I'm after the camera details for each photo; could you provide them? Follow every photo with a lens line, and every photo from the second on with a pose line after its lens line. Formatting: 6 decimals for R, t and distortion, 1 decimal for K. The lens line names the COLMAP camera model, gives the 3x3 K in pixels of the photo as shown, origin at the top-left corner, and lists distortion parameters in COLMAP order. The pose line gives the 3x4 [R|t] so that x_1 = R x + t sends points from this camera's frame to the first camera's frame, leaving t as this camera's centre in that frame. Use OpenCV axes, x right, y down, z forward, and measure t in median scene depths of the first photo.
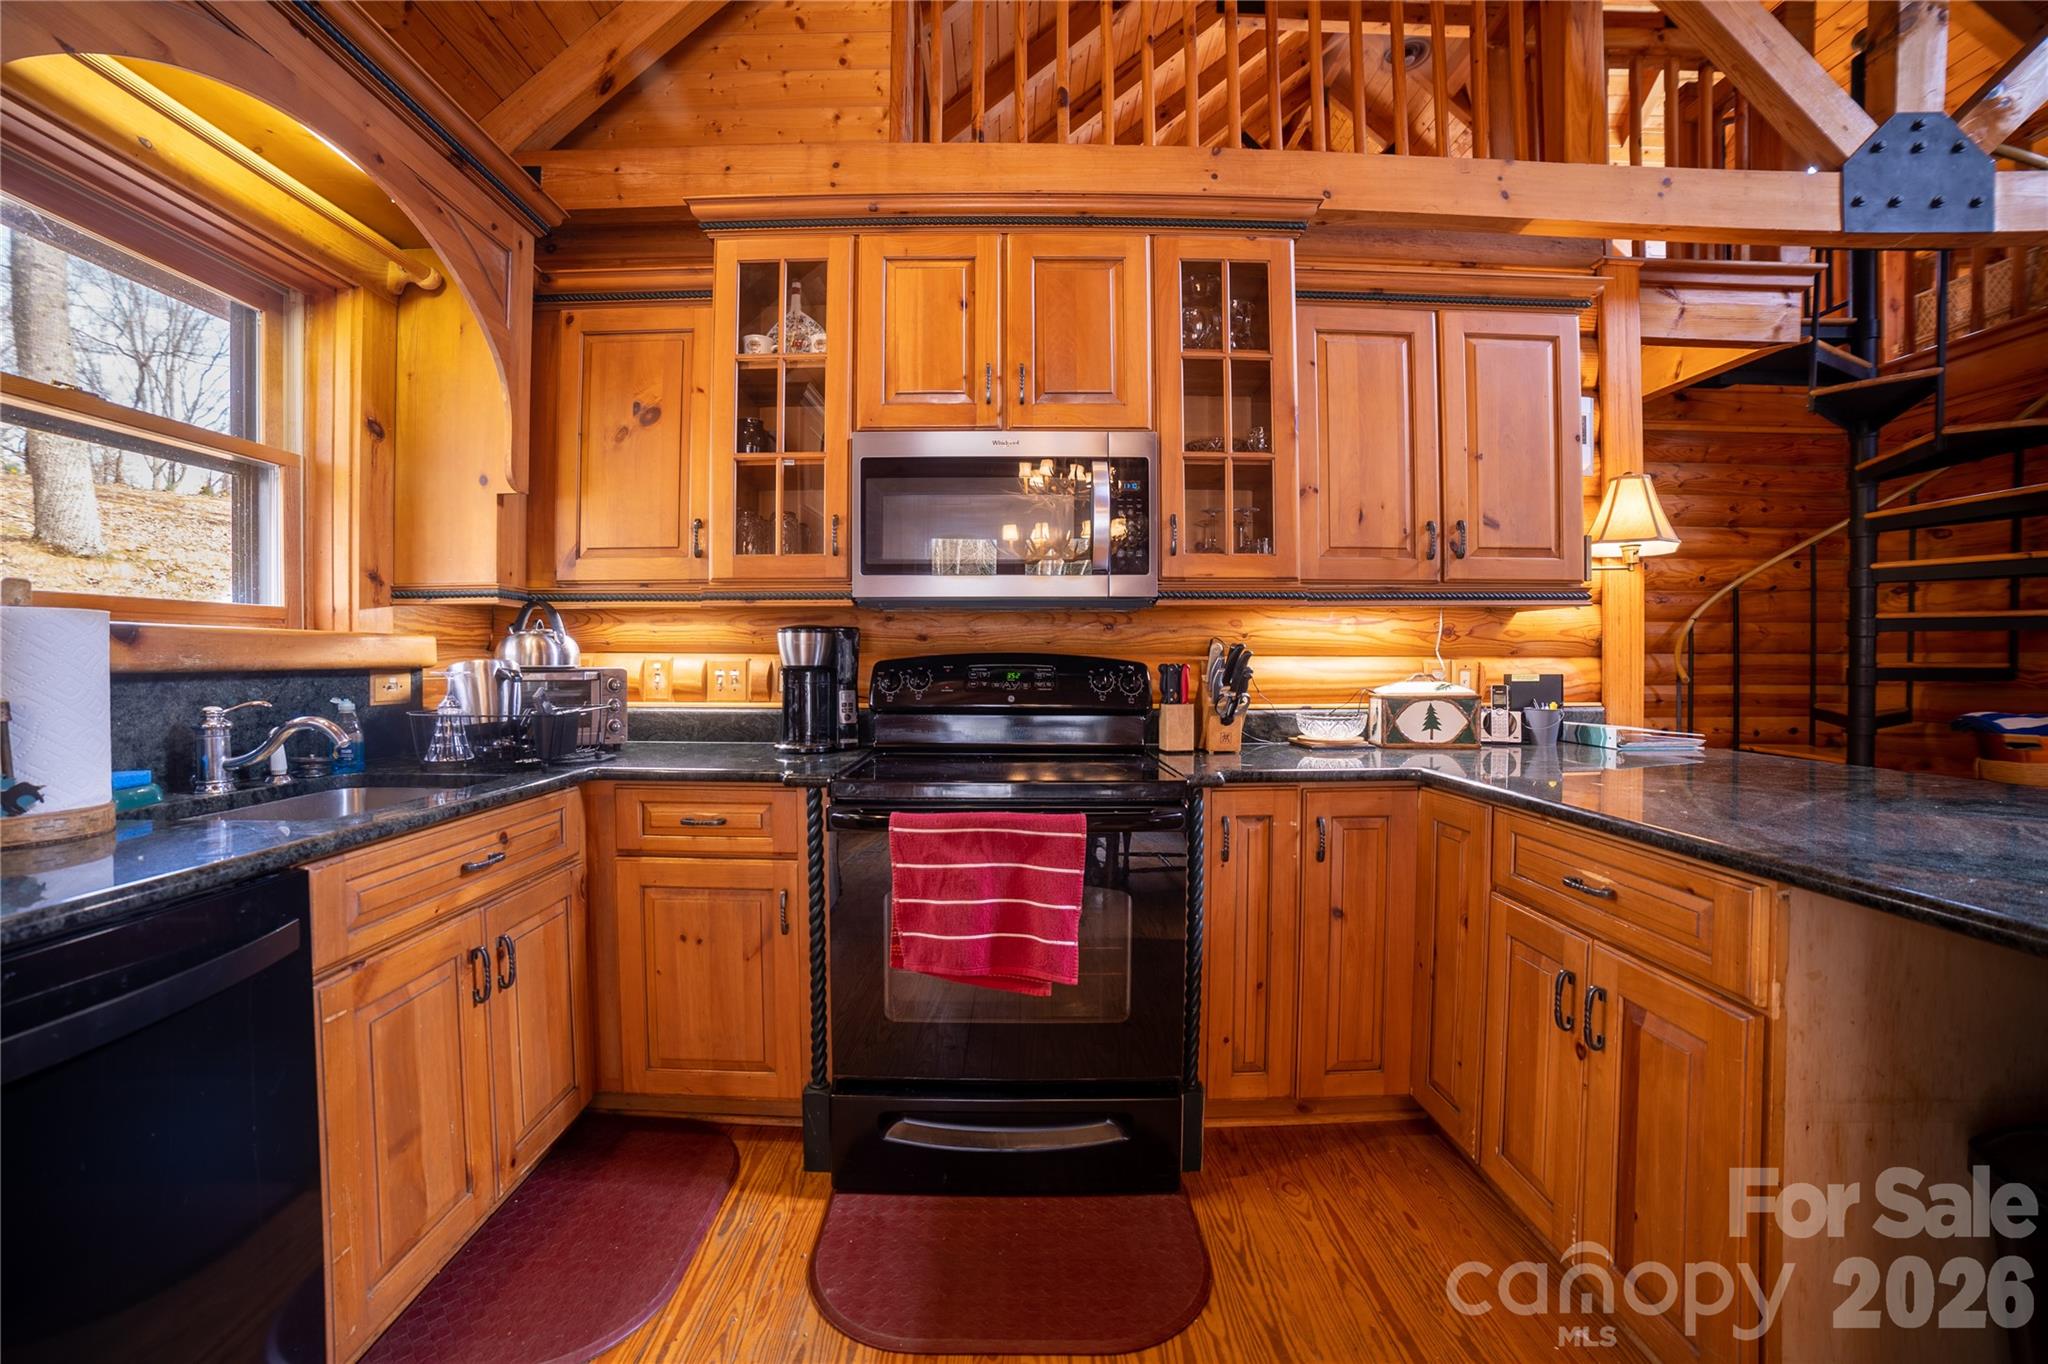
lens RADIAL K [[829.8, 0, 1009.6], [0, 829.8, 666.4], [0, 0, 1]] dist [-0.106989, 0.038767]
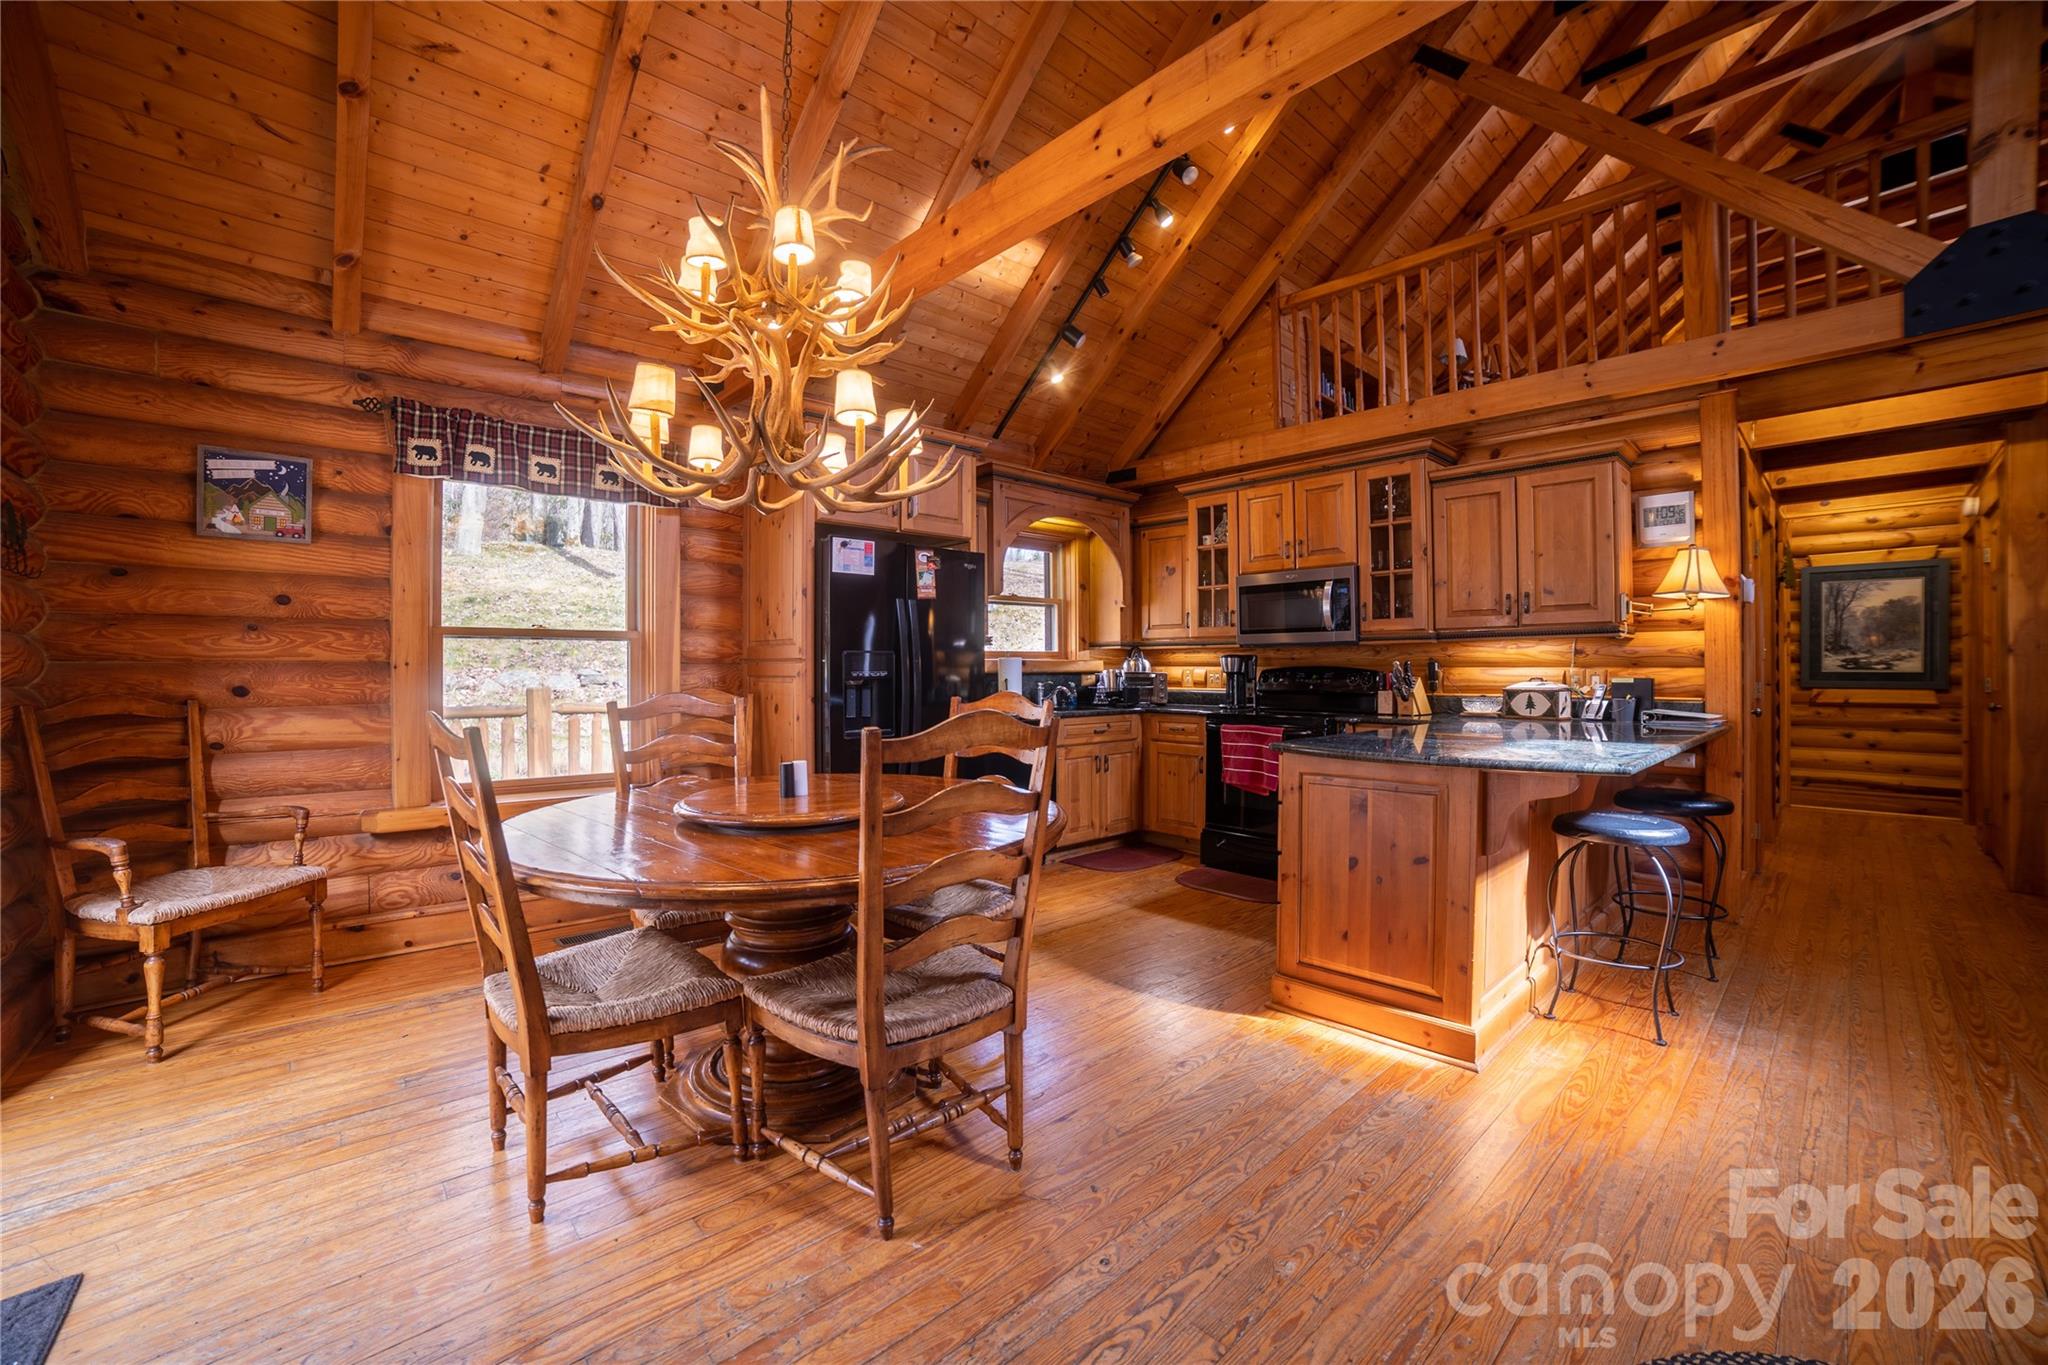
lens RADIAL K [[829.8, 0, 1009.6], [0, 829.8, 666.9], [0, 0, 1]] dist [-0.106989, 0.038767]
pose [[0.662901, -0.002676, -0.748702, 1.133137], [-0.007335, 0.999922, -0.010068, 0.013971], [0.748671, 0.012166, 0.662830, -1.065770]]
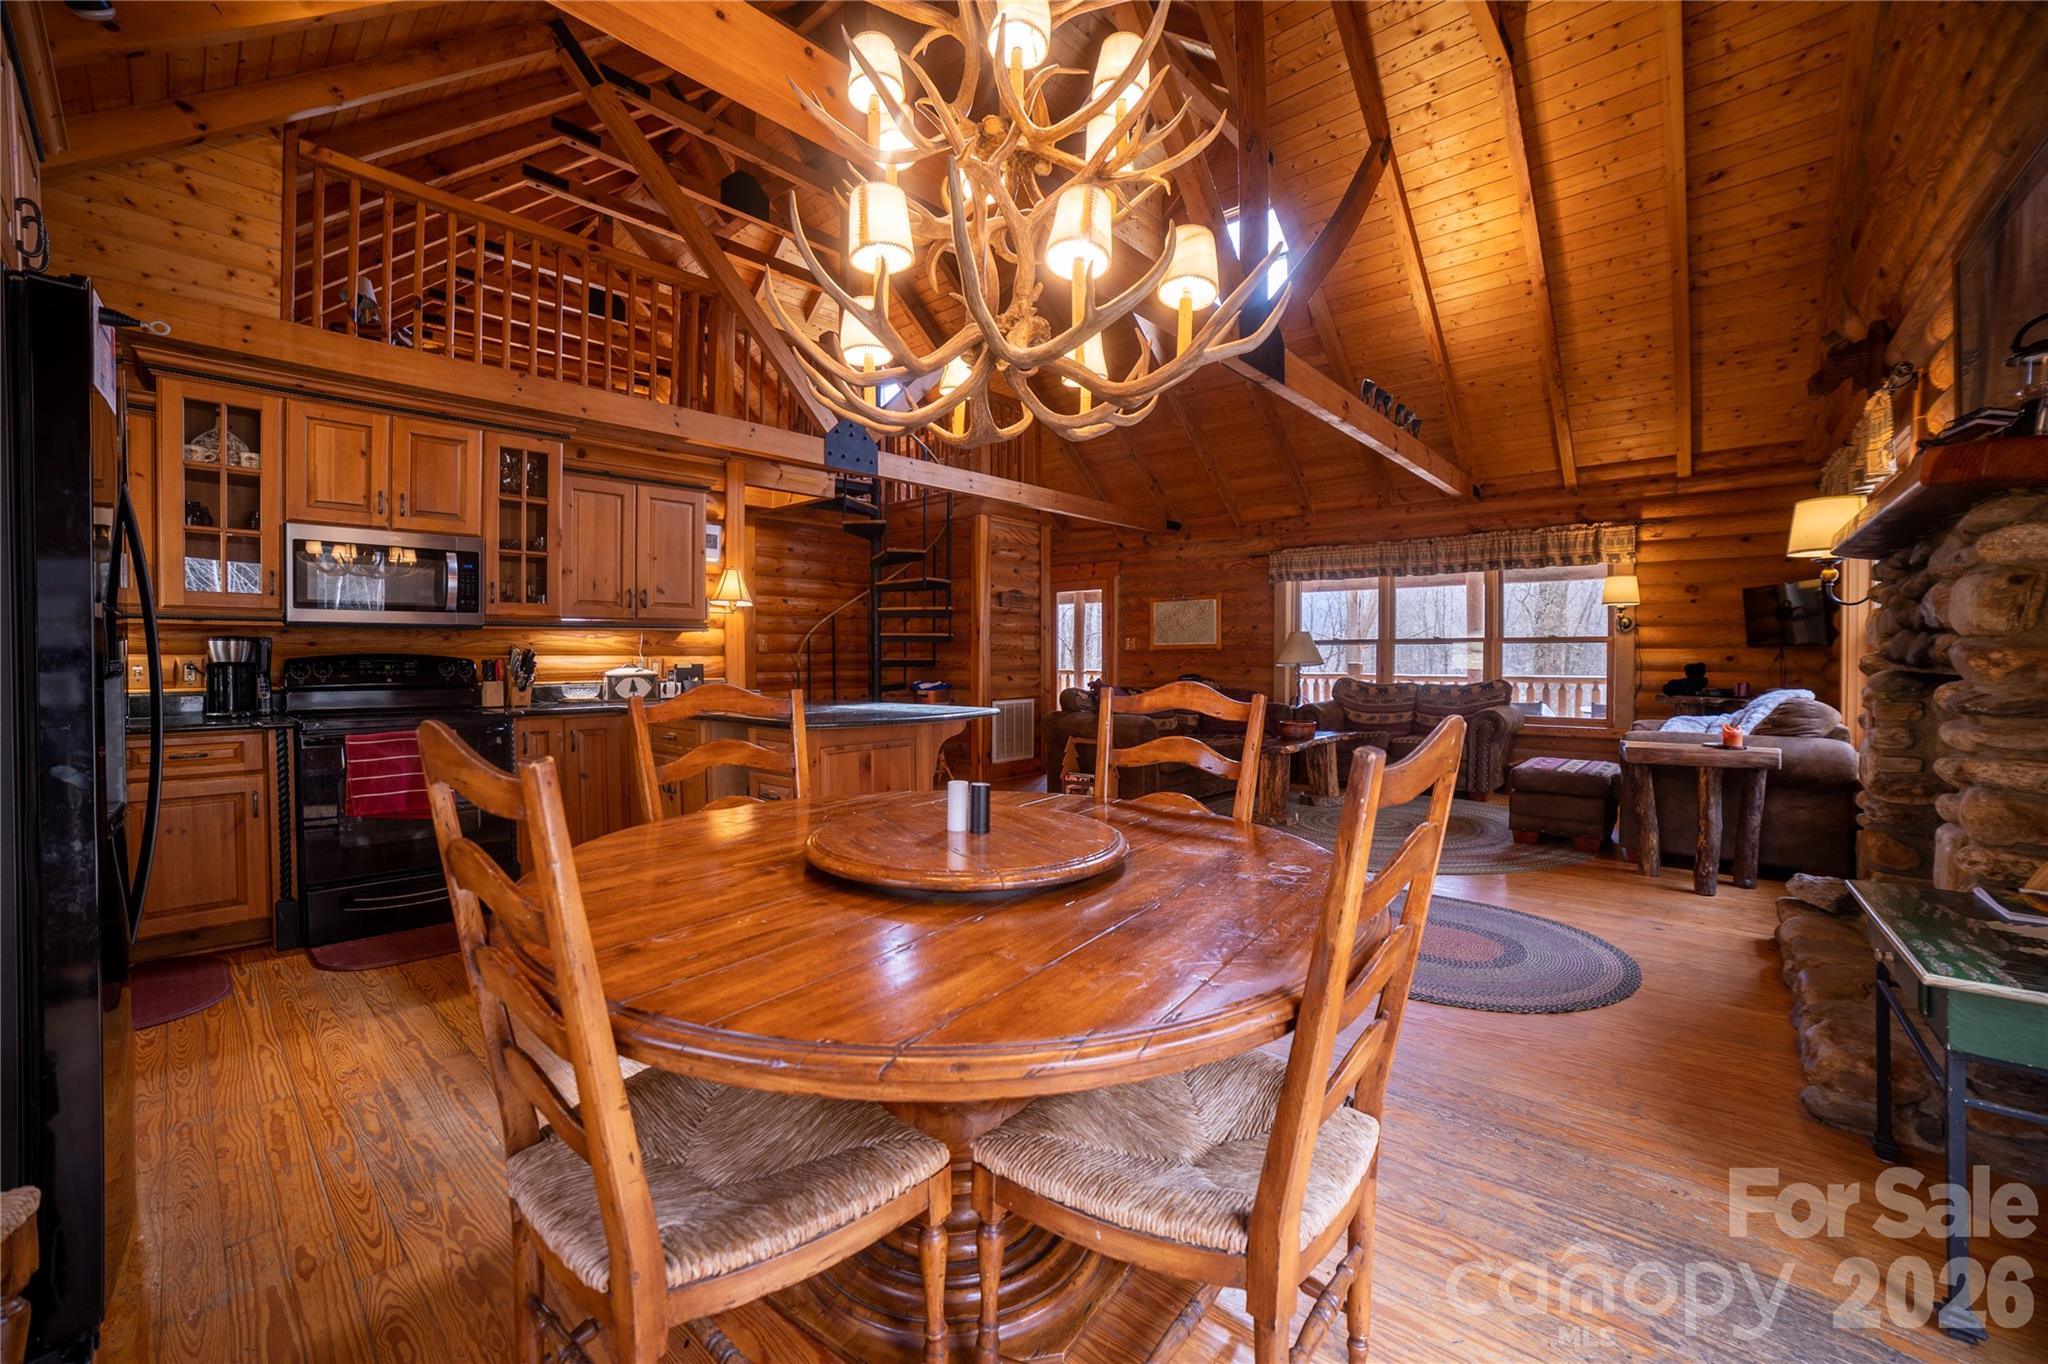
lens RADIAL K [[829.8, 0, 1009.6], [0, 829.8, 666.4], [0, 0, 1]] dist [-0.106989, 0.038767]
pose [[0.680268, -0.010454, 0.732889, -0.331947], [0.008986, 0.999942, 0.005923, 0.012308], [-0.732908, 0.002557, 0.680323, -1.102495]]
